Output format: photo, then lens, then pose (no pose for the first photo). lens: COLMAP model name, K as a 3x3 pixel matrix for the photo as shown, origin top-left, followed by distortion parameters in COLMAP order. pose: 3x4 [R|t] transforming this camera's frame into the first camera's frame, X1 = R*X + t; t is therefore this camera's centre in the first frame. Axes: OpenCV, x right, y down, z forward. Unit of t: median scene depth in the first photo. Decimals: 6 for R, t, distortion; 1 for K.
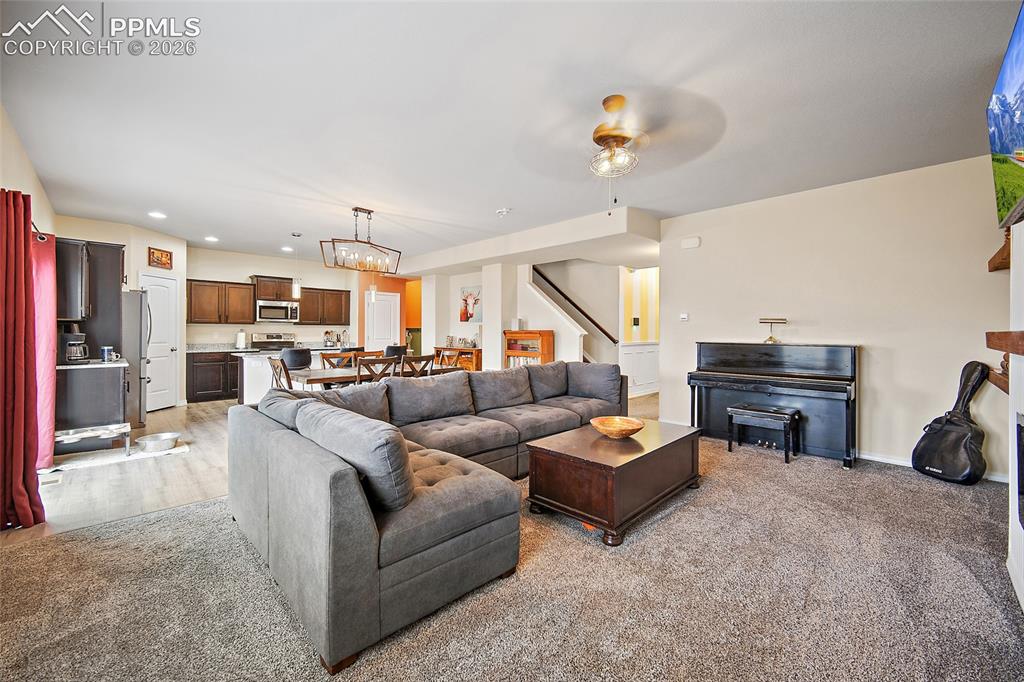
lens RADIAL K [[403.7, 0, 512.0], [0, 403.7, 331.8], [0, 0, 1]] dist [-0.003818, 0.000631]
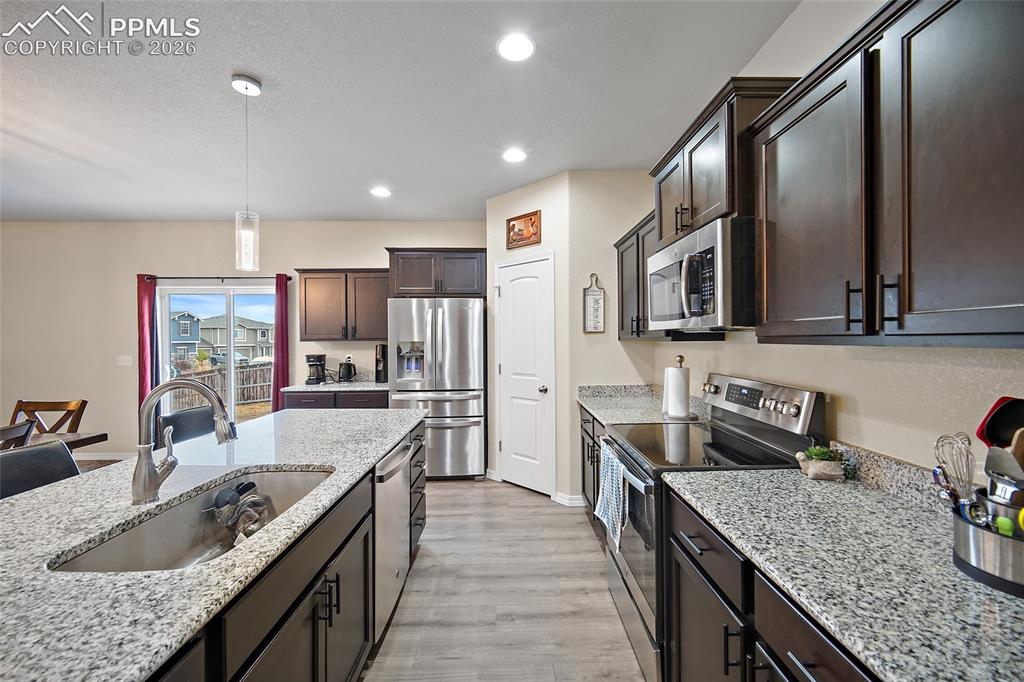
lens RADIAL K [[403.7, 0, 514.5], [0, 403.7, 337.2], [0, 0, 1]] dist [-0.003818, 0.000631]
pose [[-0.692873, -0.002663, -0.721054, -0.355472], [0.000665, 0.999990, -0.004332, -0.019993], [0.721059, -0.003481, -0.692865, 1.121348]]
